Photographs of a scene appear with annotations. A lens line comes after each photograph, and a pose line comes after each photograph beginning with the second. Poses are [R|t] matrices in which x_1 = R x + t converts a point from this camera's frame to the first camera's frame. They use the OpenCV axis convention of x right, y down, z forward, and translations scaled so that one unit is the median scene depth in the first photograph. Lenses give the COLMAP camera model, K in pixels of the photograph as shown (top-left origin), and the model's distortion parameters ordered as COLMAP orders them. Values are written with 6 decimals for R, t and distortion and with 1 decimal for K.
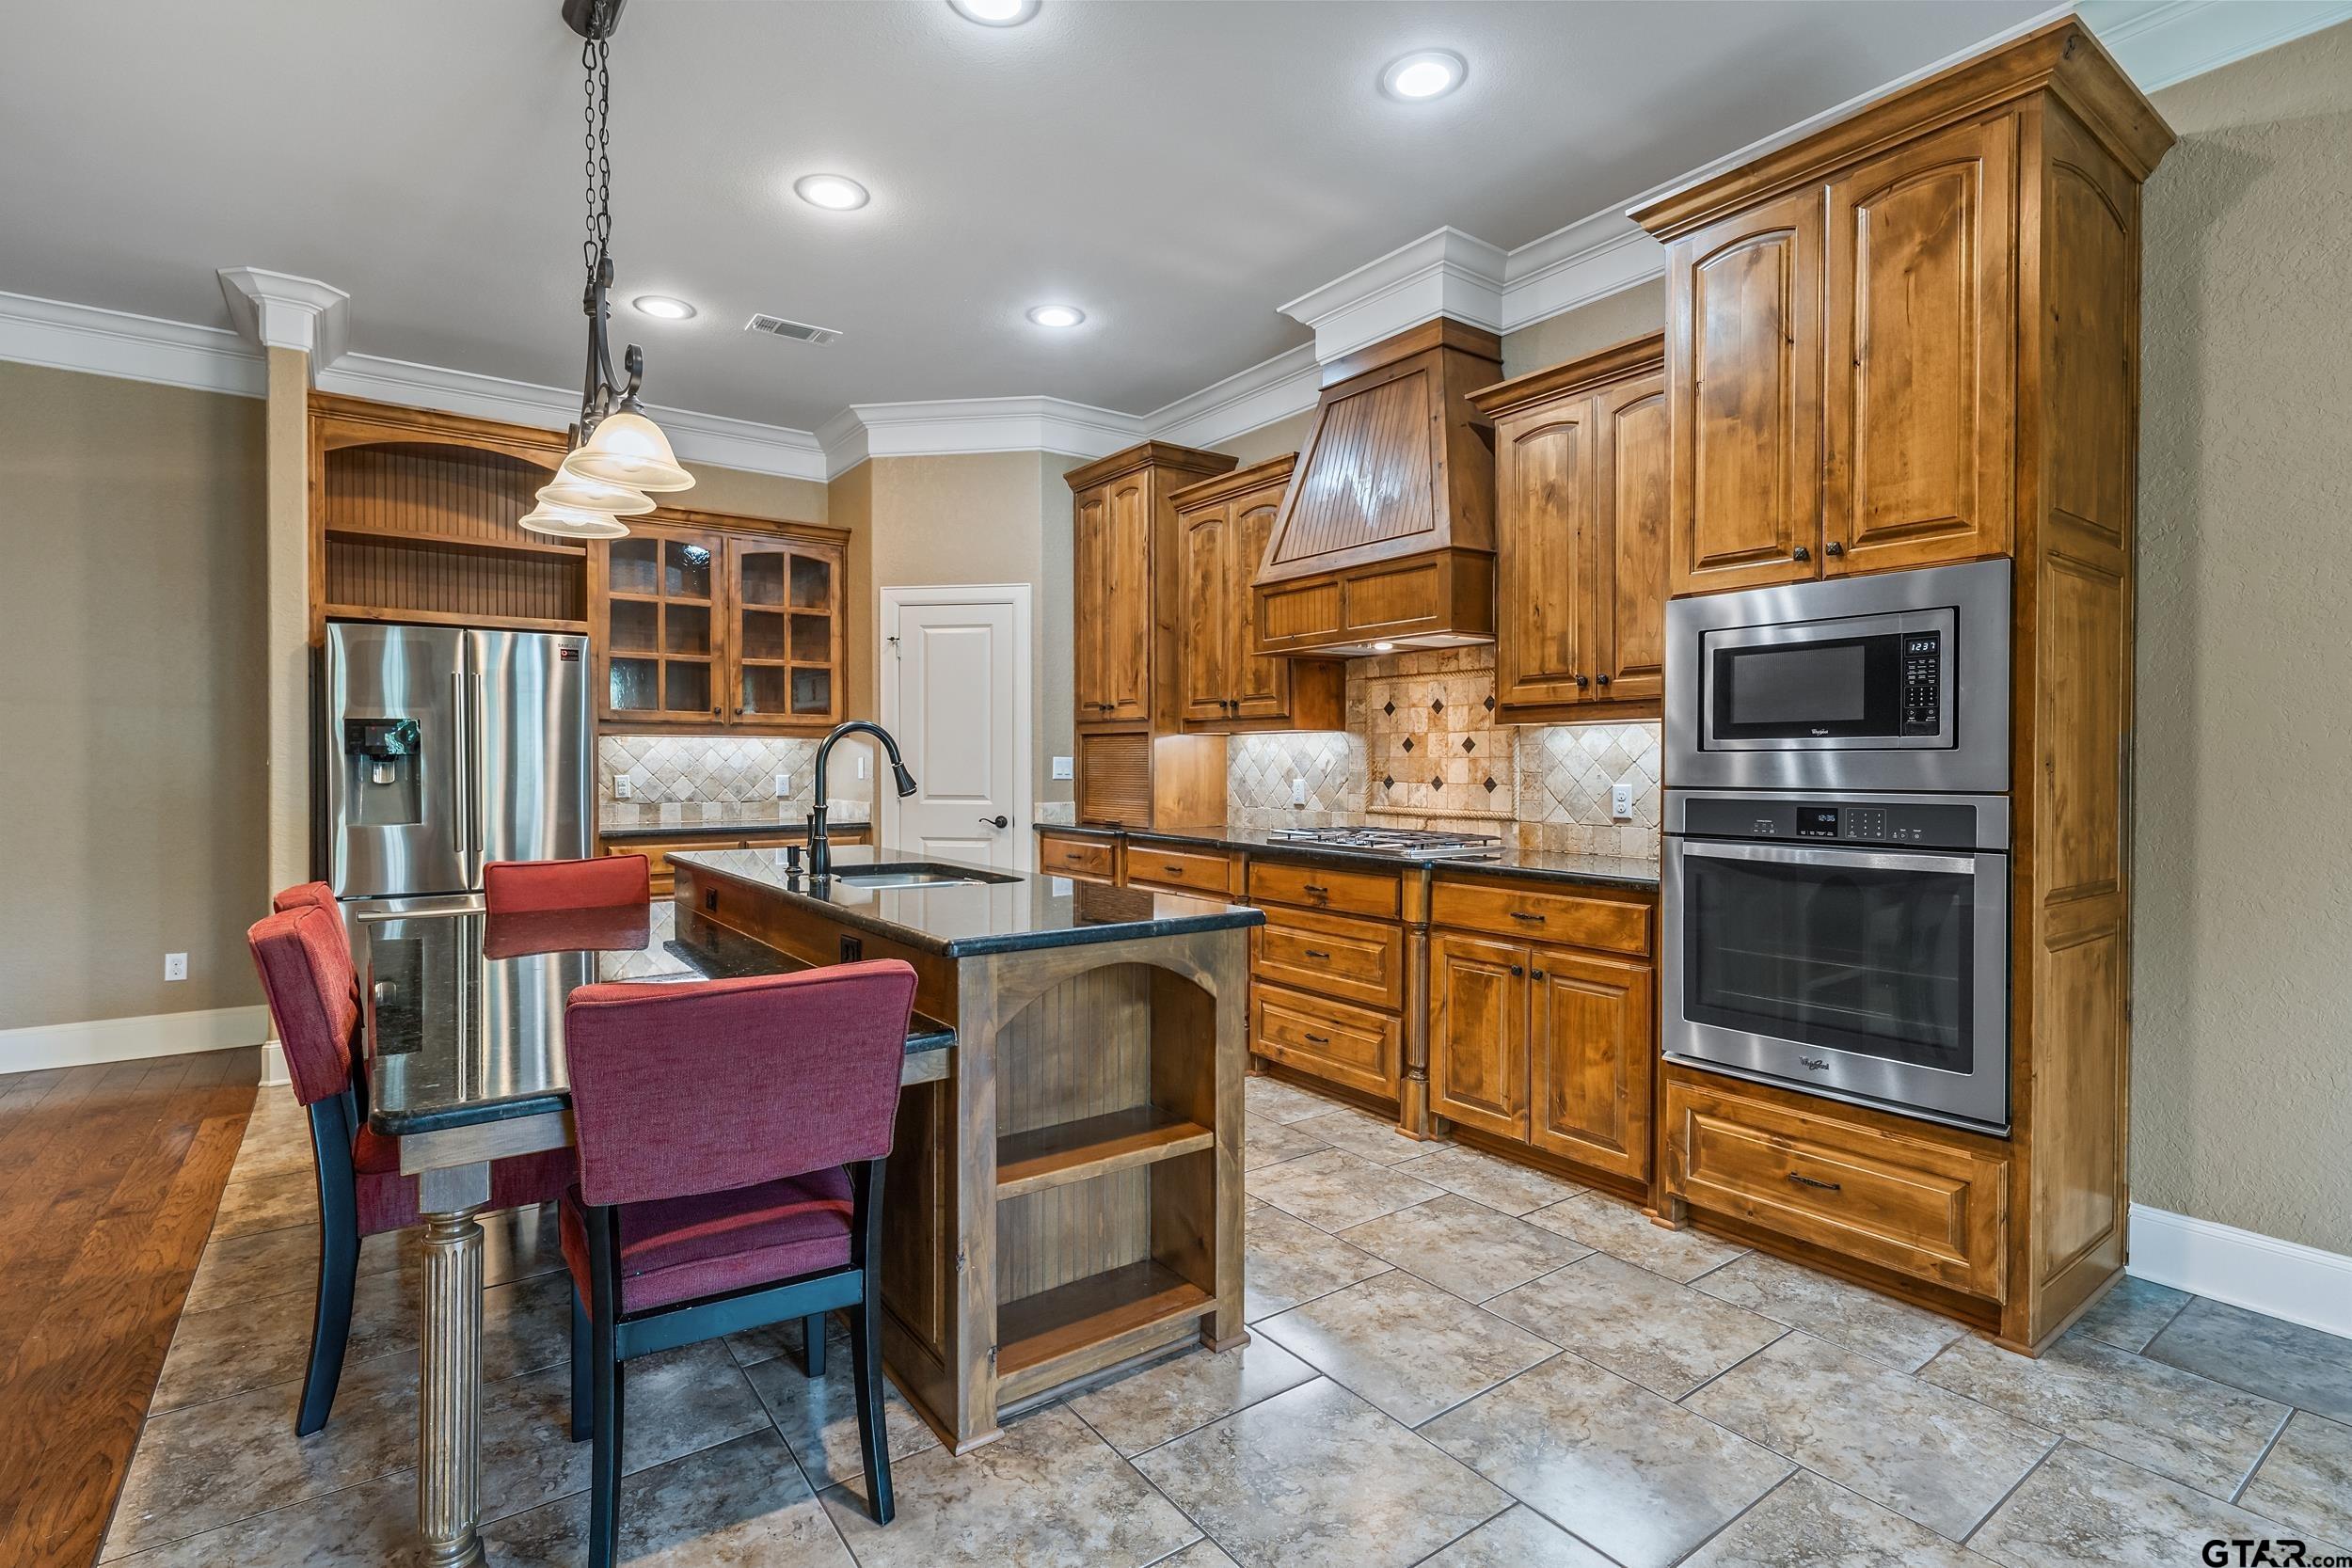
lens RADIAL K [[1107.3, 0, 1176.0], [0, 1107.3, 784.0], [0, 0, 1]] dist [0.001566, 0.000191]
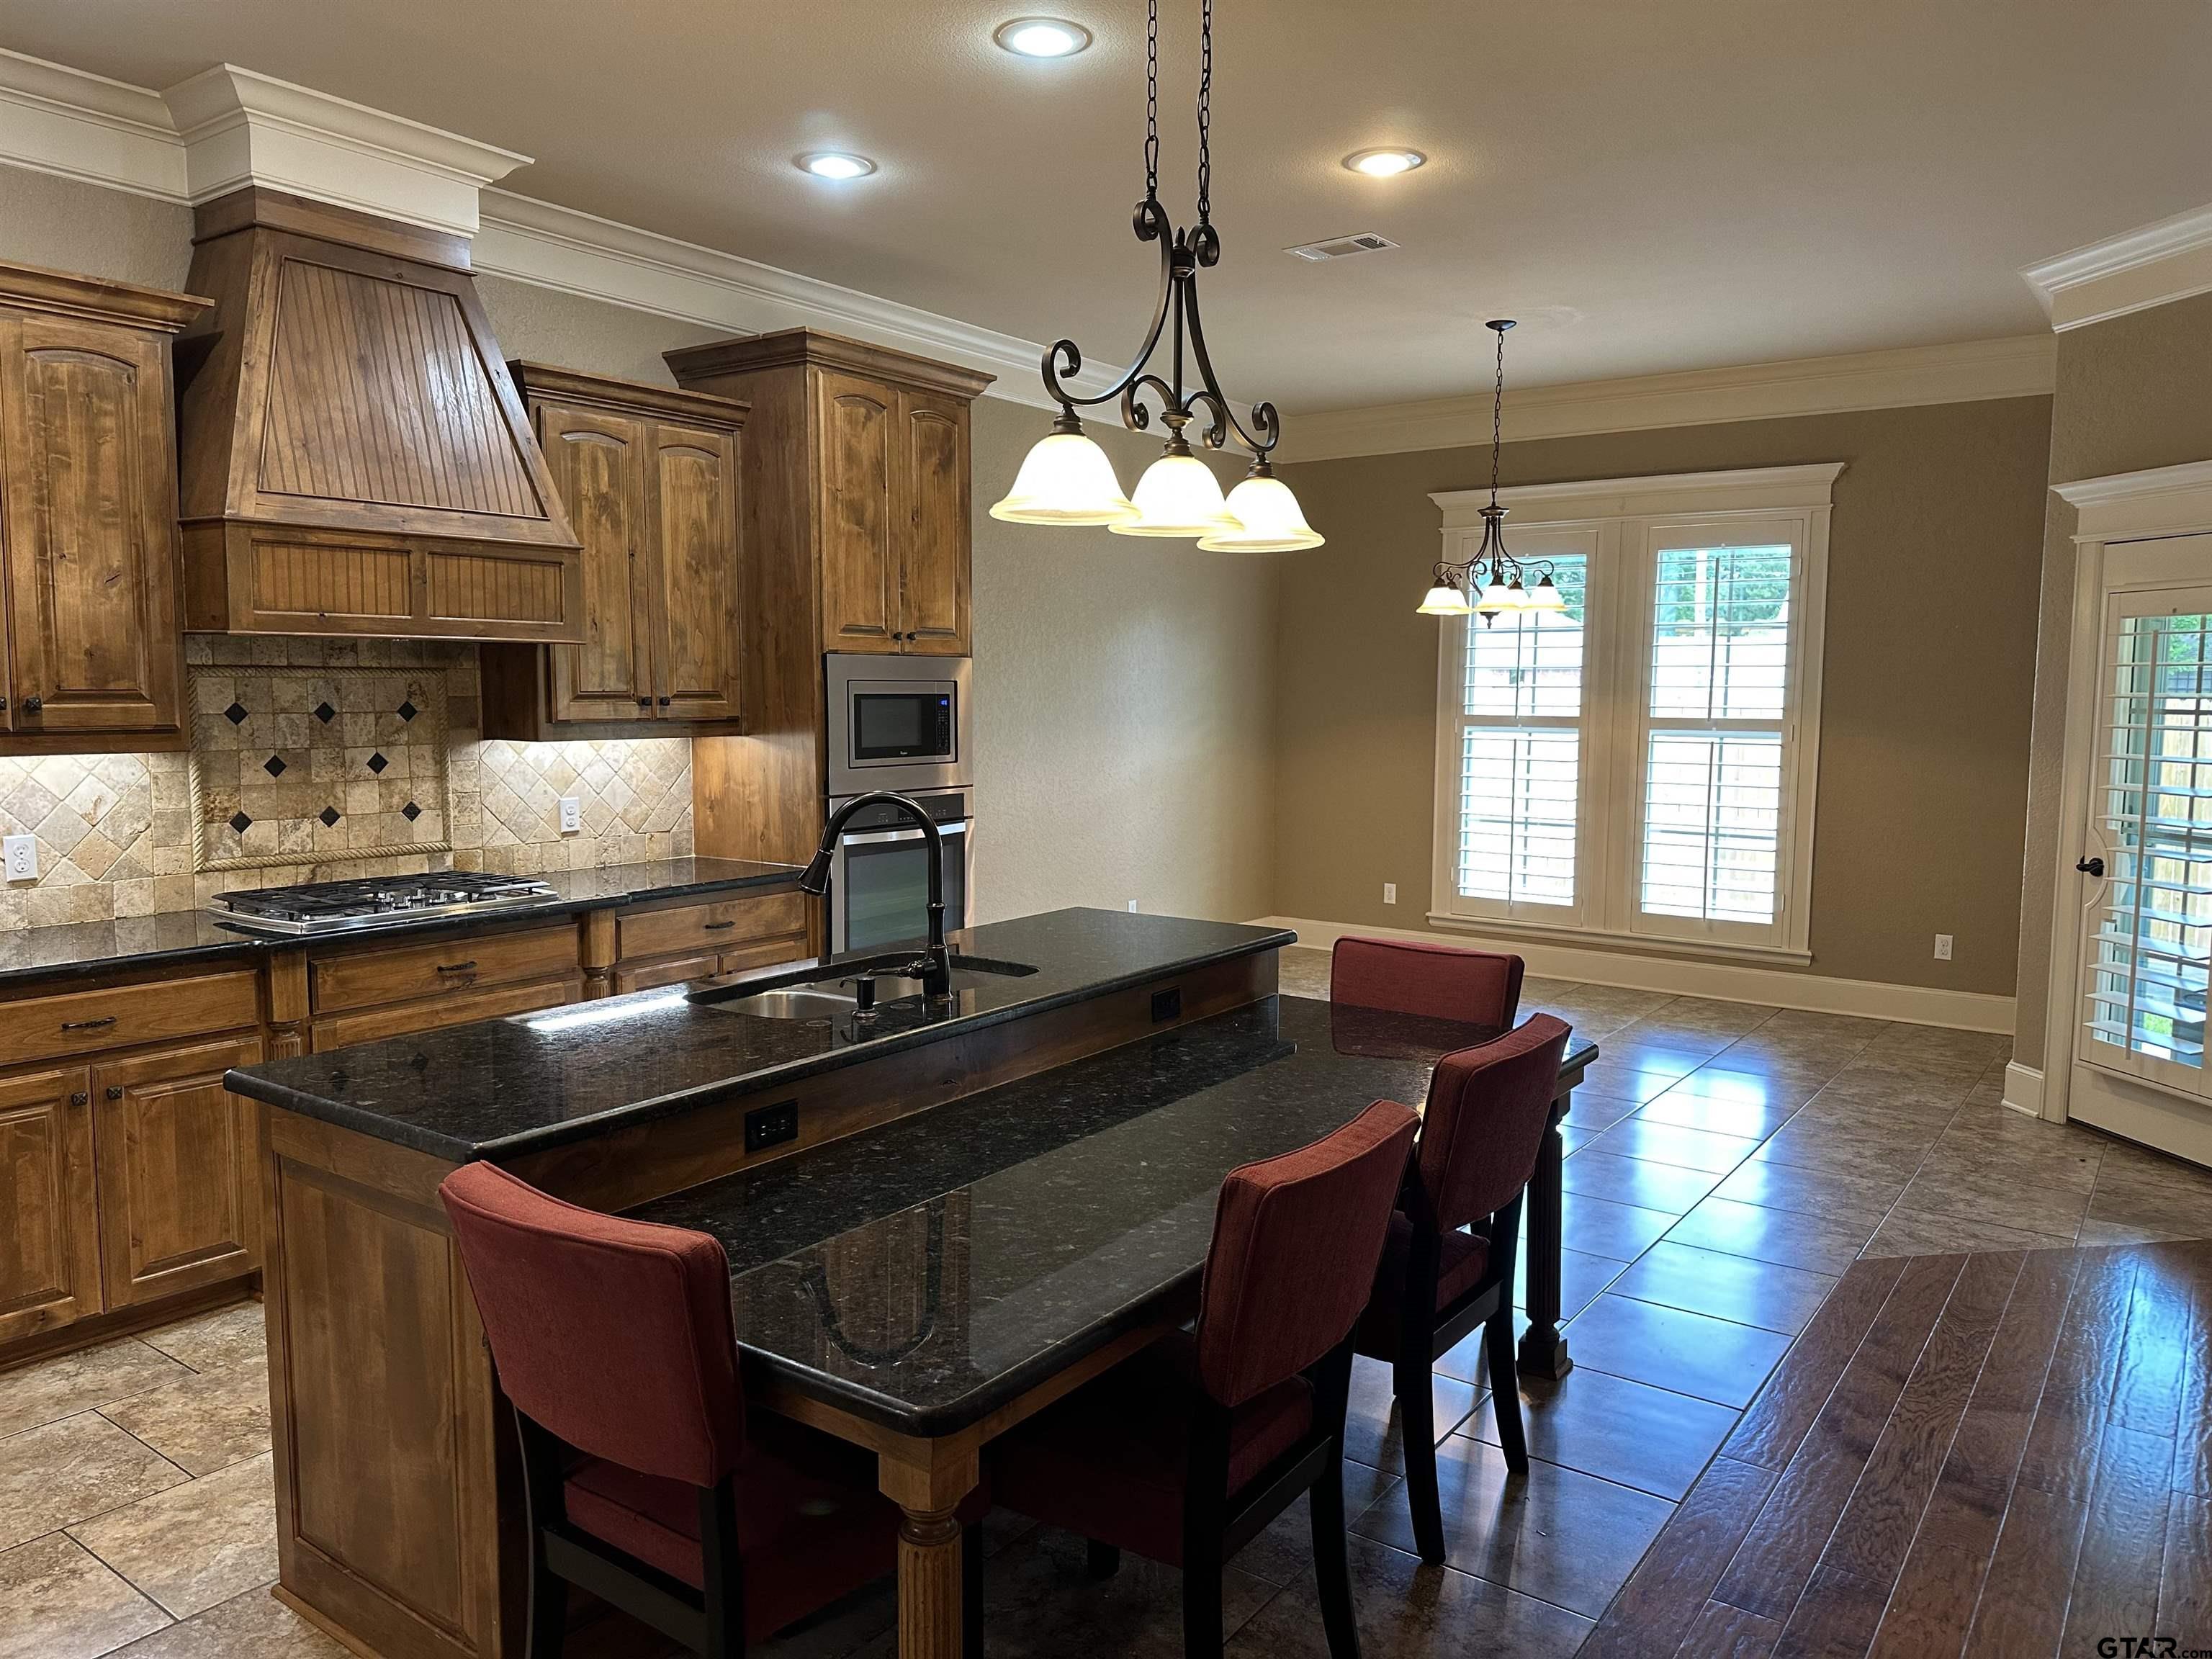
lens RADIAL K [[1548.2, 0, 1106.0], [0, 1548.2, 829.5], [0, 0, 1]] dist [0.068240, -0.086431]
pose [[-0.307219, -0.095321, 0.946853, -0.936705], [0.010429, 0.994574, 0.103509, -0.096913], [-0.951582, 0.041674, -0.304558, 0.838805]]
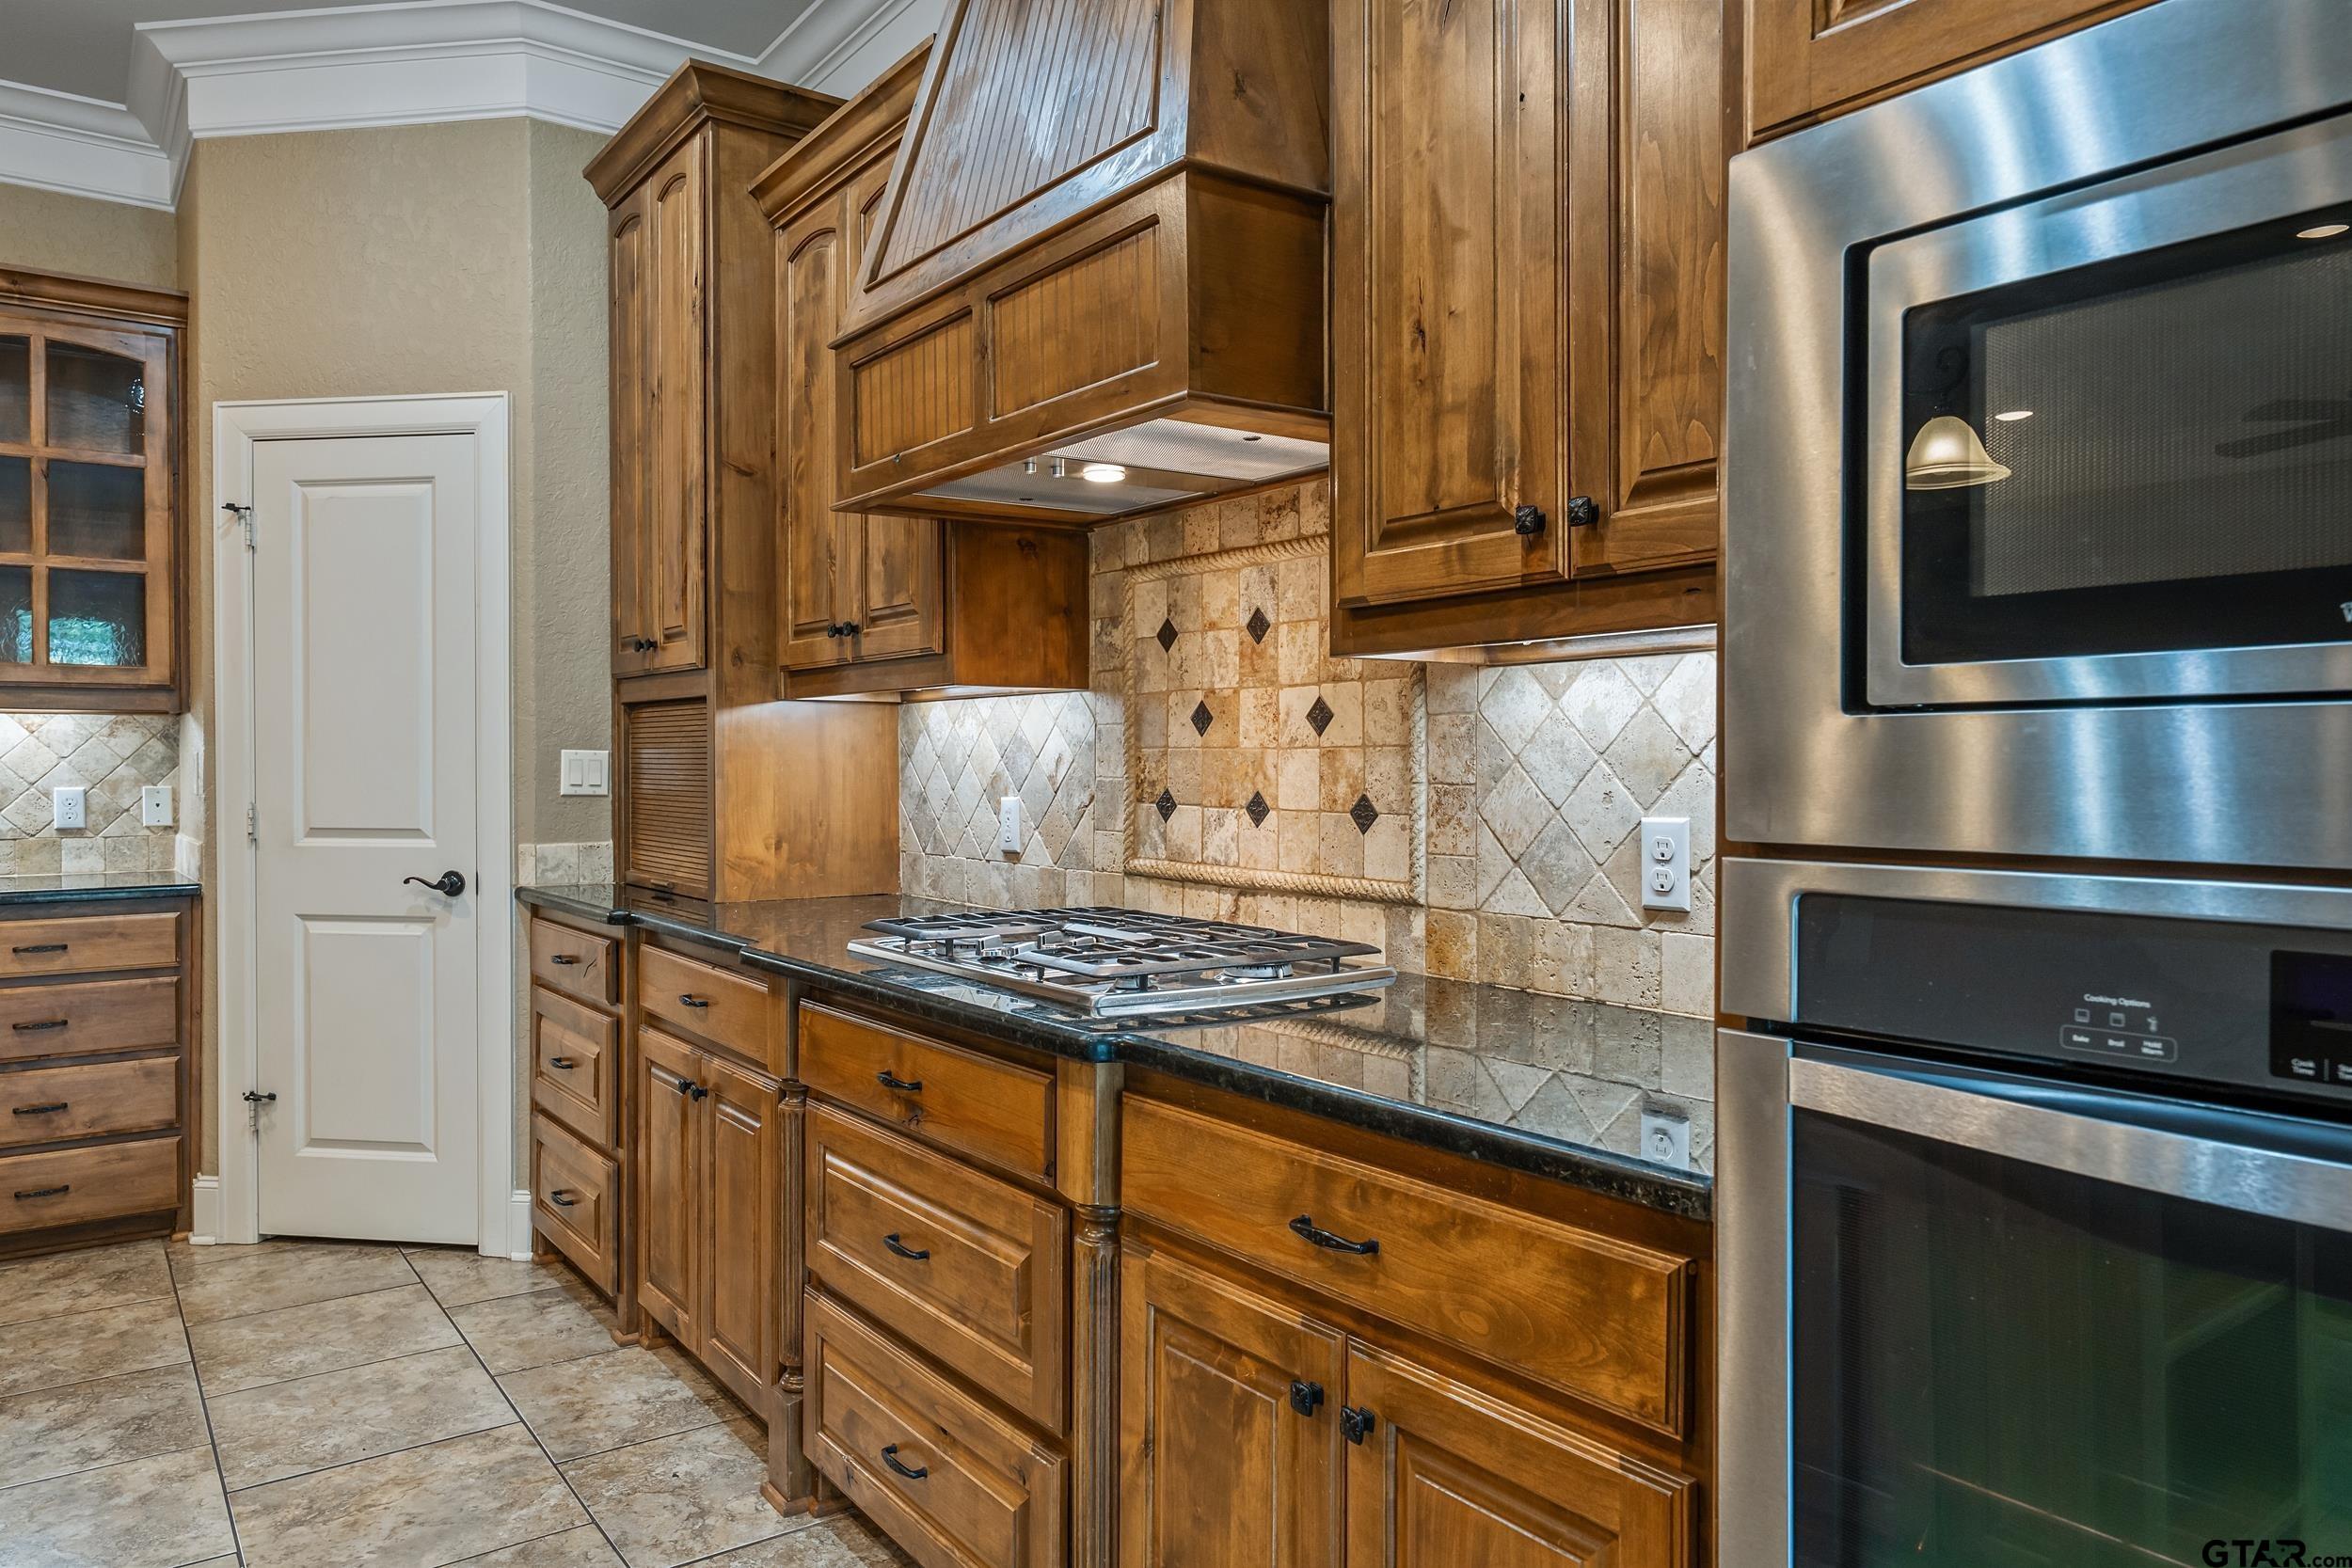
lens RADIAL K [[1550.5, 0, 1176.0], [0, 1550.5, 784.0], [0, 0, 1]] dist [0.001198, 0.001117]
pose [[0.999992, -0.001064, 0.003806, 0.206033], [0.001085, 0.999983, -0.005685, -0.006871], [-0.003800, 0.005689, 0.999977, 0.419057]]
